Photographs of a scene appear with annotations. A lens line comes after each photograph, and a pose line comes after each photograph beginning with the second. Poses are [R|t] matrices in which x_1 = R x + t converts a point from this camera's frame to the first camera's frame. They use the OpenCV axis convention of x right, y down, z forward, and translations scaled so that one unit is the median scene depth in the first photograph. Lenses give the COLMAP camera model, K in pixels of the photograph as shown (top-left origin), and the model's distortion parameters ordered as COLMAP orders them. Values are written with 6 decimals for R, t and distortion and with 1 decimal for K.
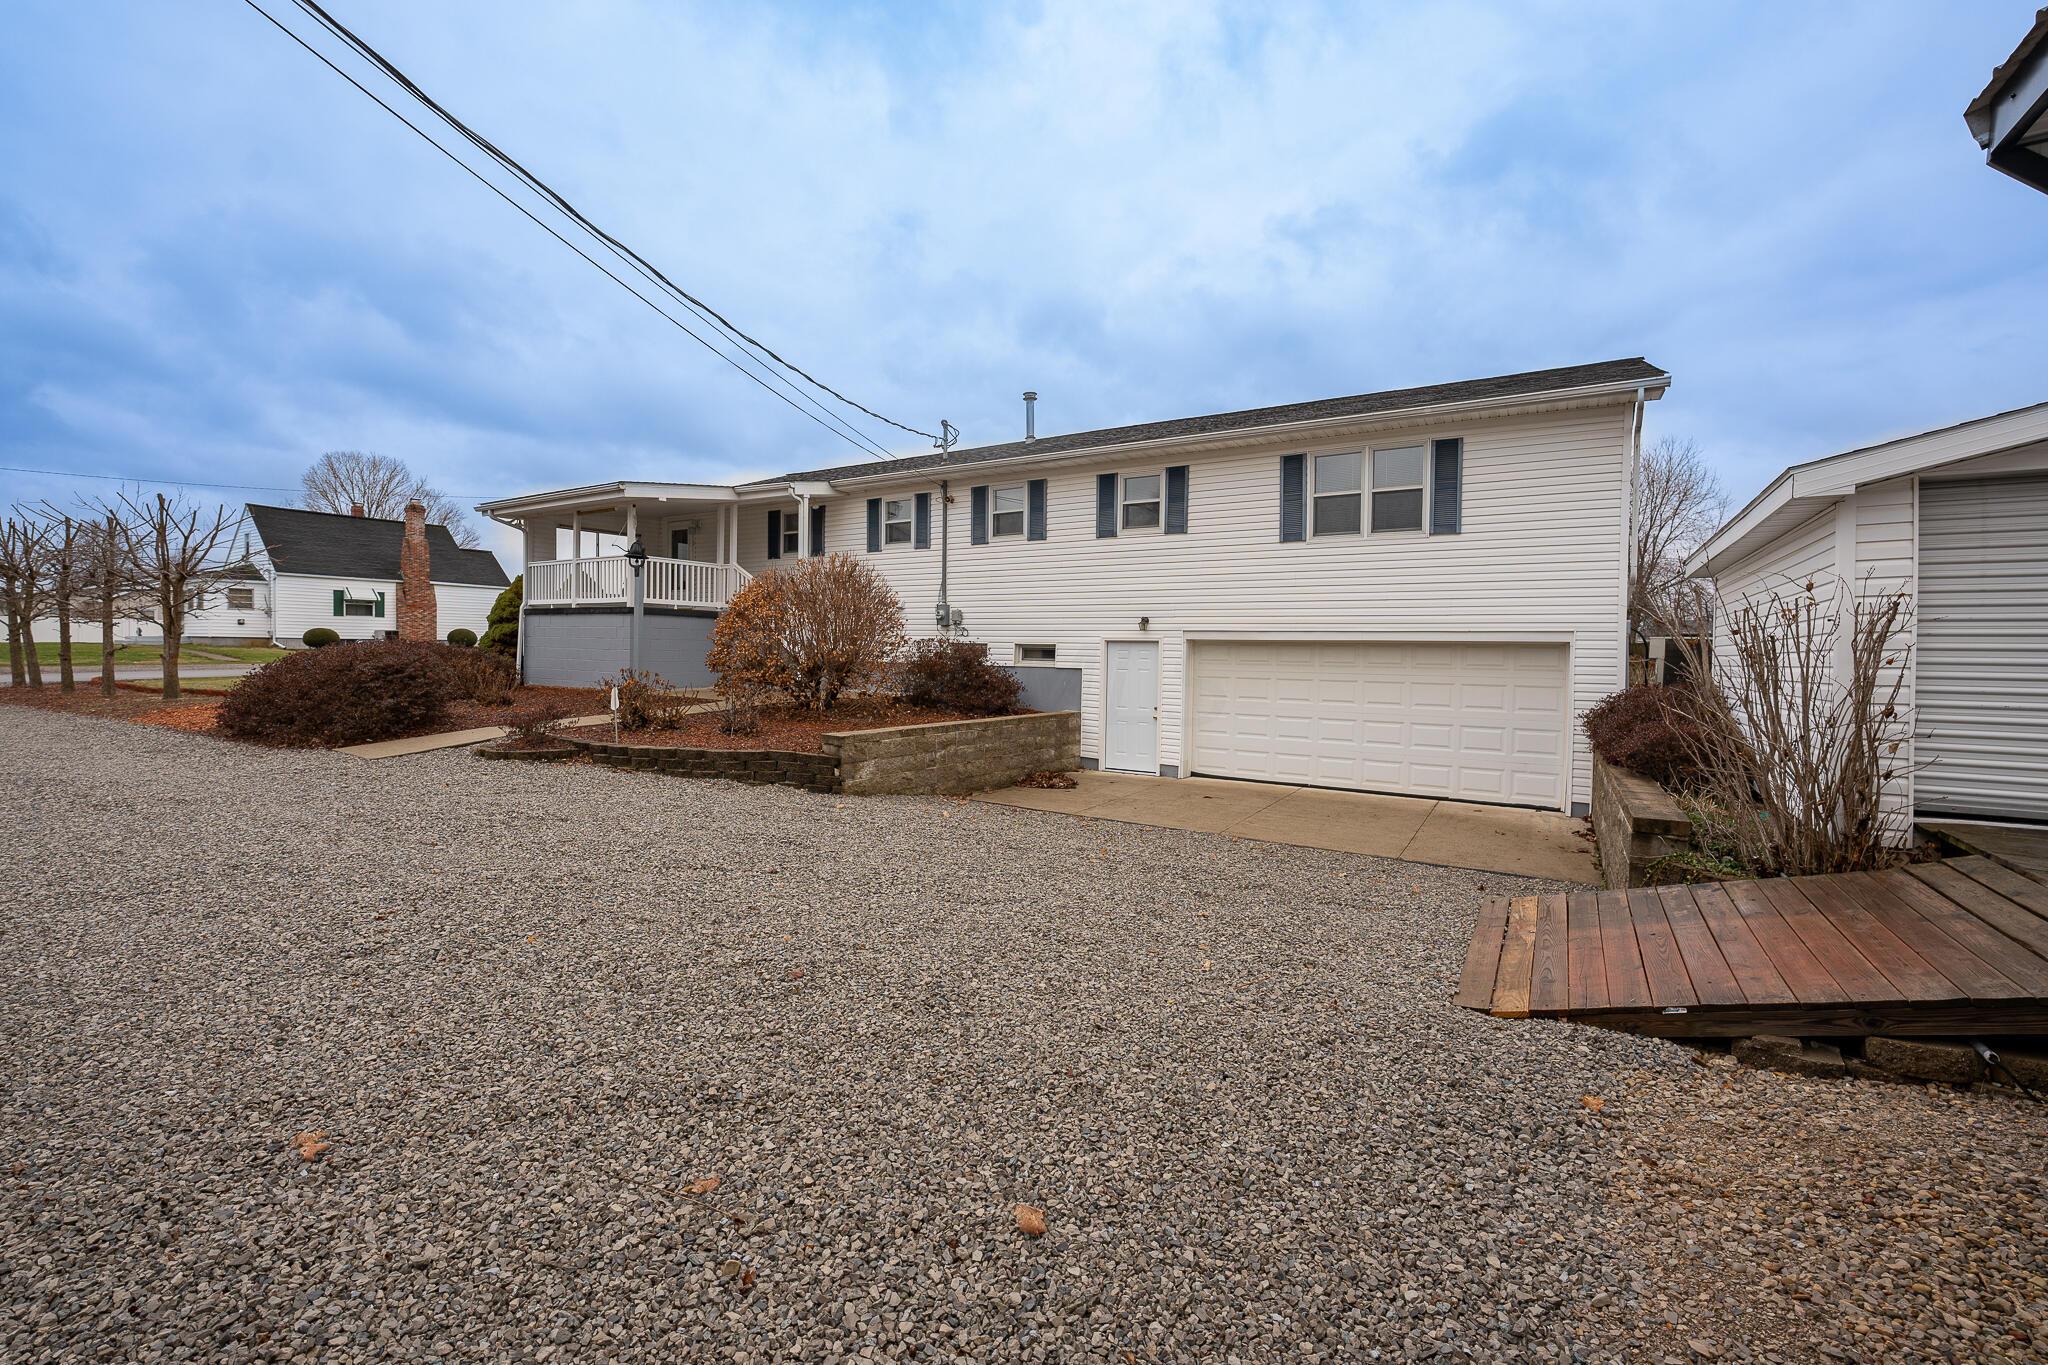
lens RADIAL K [[853.2, 0, 1021.9], [0, 853.2, 672.9], [0, 0, 1]] dist [-0.020267, 0.000919]
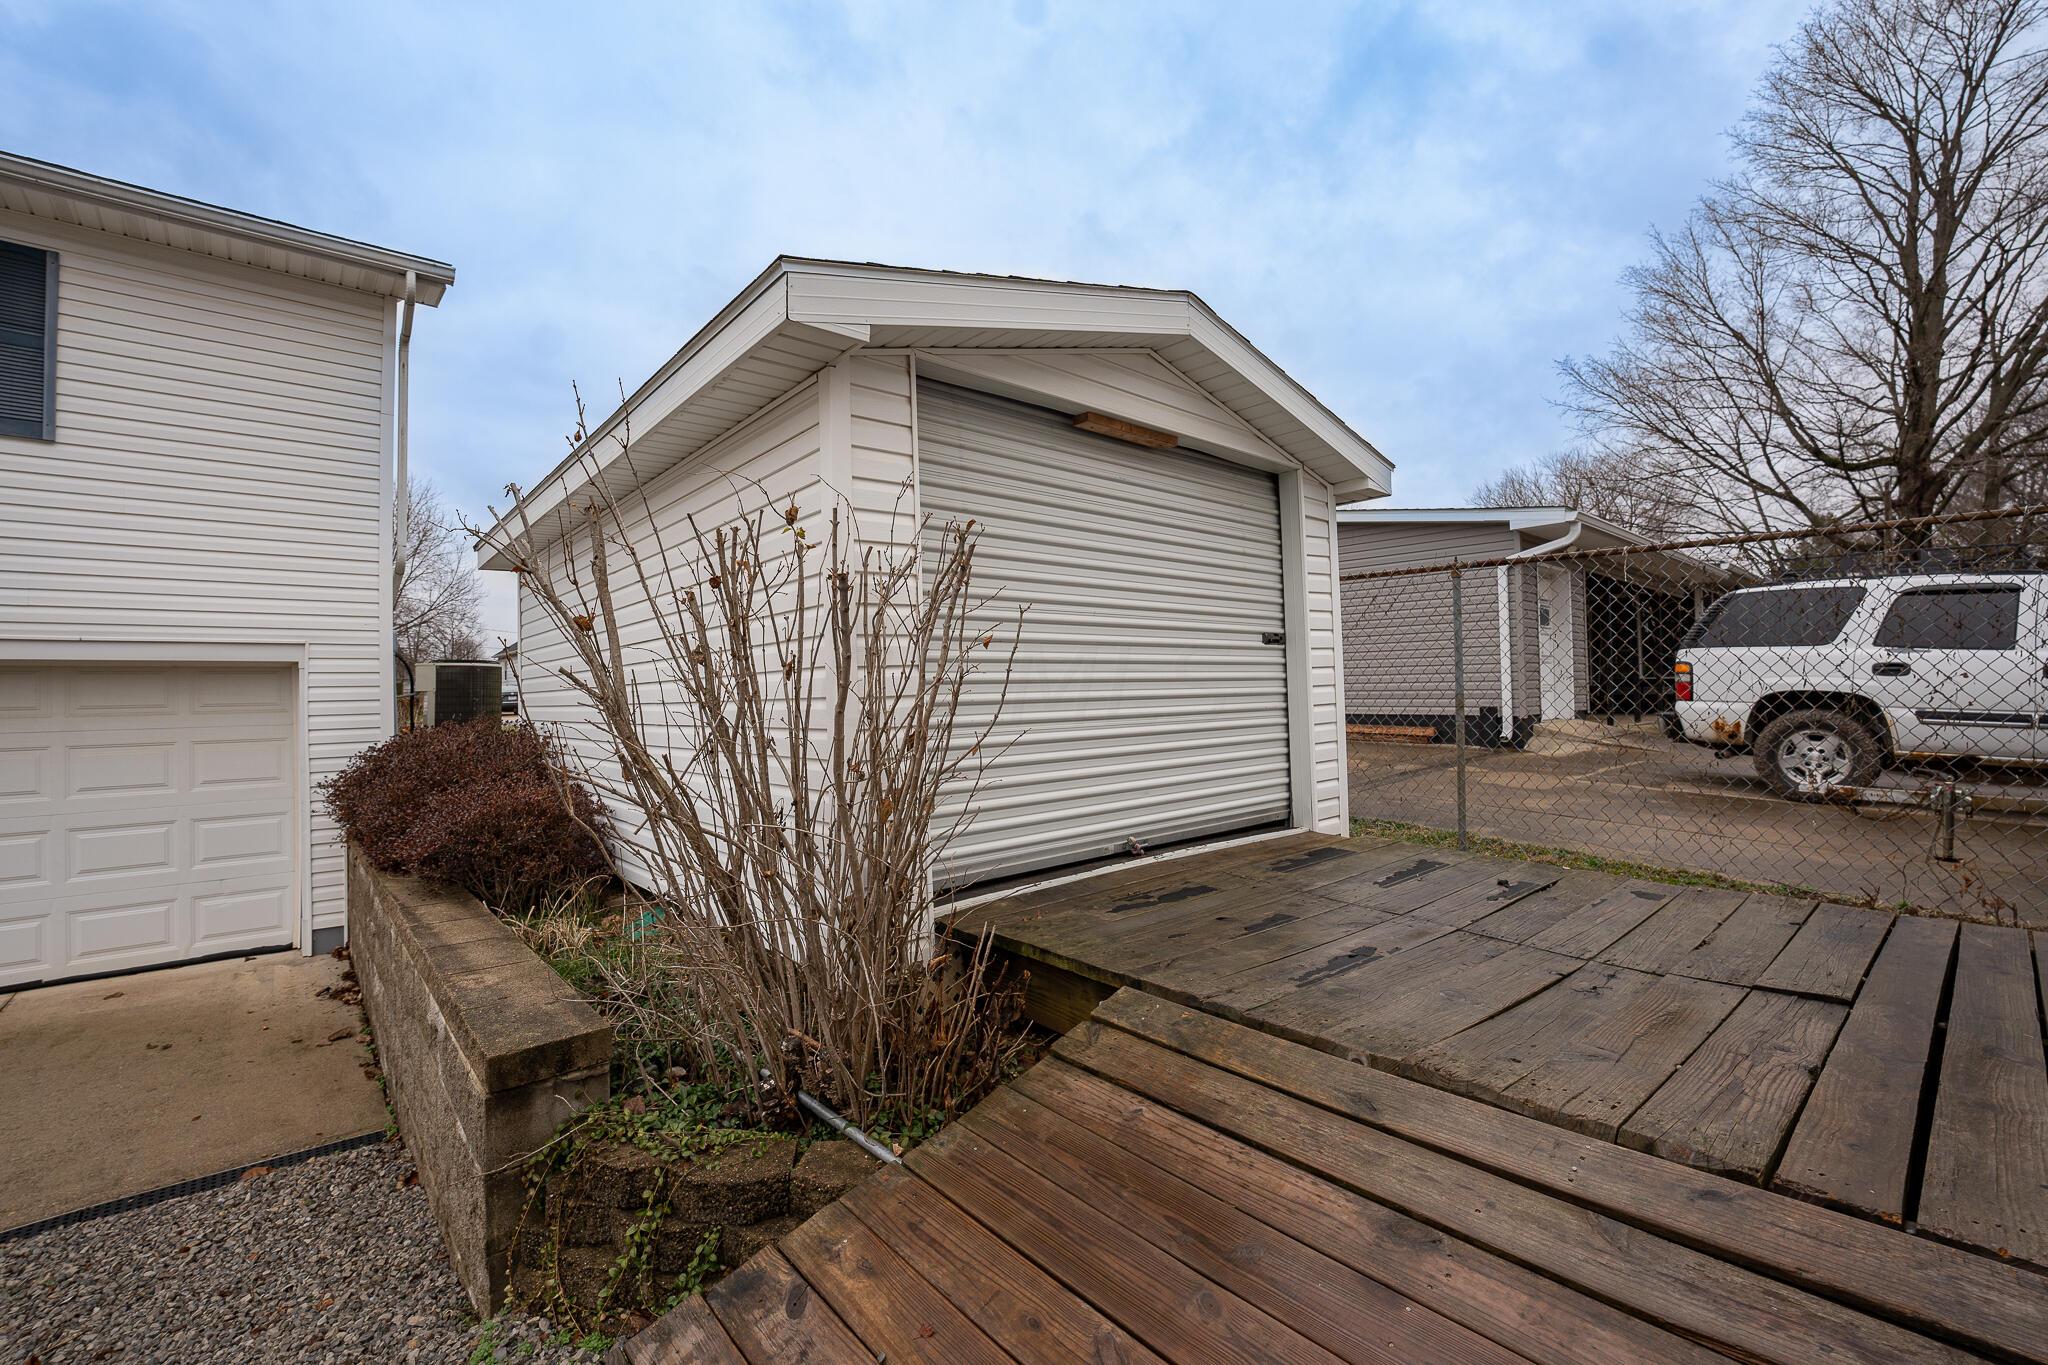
lens RADIAL K [[853.2, 0, 1021.9], [0, 853.2, 672.9], [0, 0, 1]] dist [-0.020267, 0.000919]
pose [[0.284453, 0.002291, 0.958687, 0.184755], [0.049417, 0.998633, -0.017049, 0.004870], [-0.957416, 0.052225, 0.283950, 0.282688]]
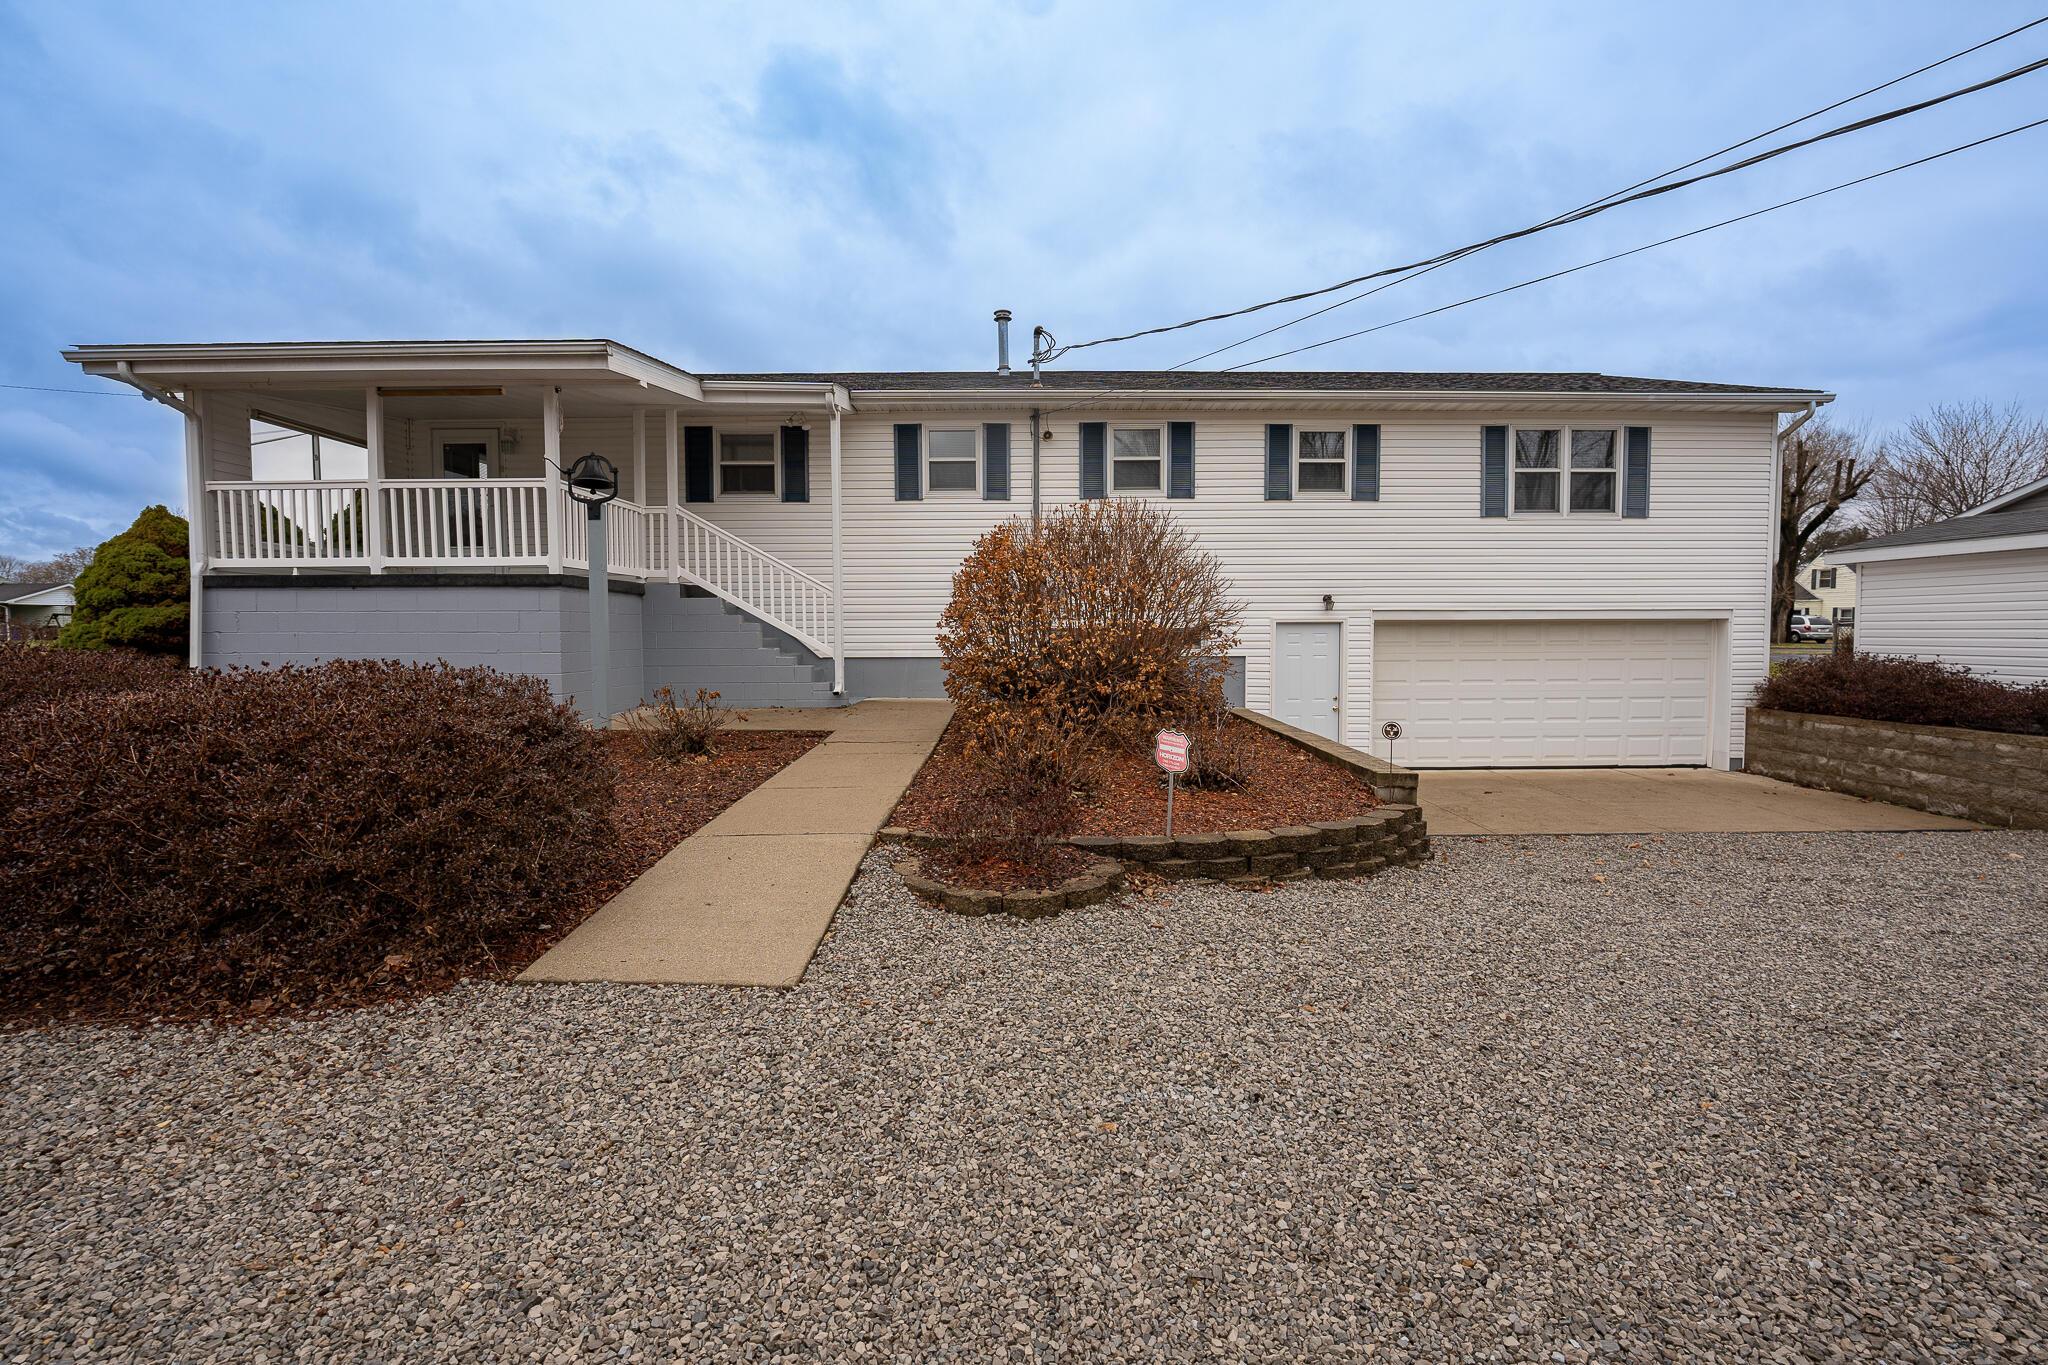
lens RADIAL K [[853.2, 0, 1021.9], [0, 853.2, 672.9], [0, 0, 1]] dist [-0.020267, 0.000919]
pose [[0.840212, -0.050530, 0.539898, -0.620728], [0.031713, 0.998524, 0.044100, -0.035455], [-0.541329, -0.019932, 0.840574, 0.456691]]
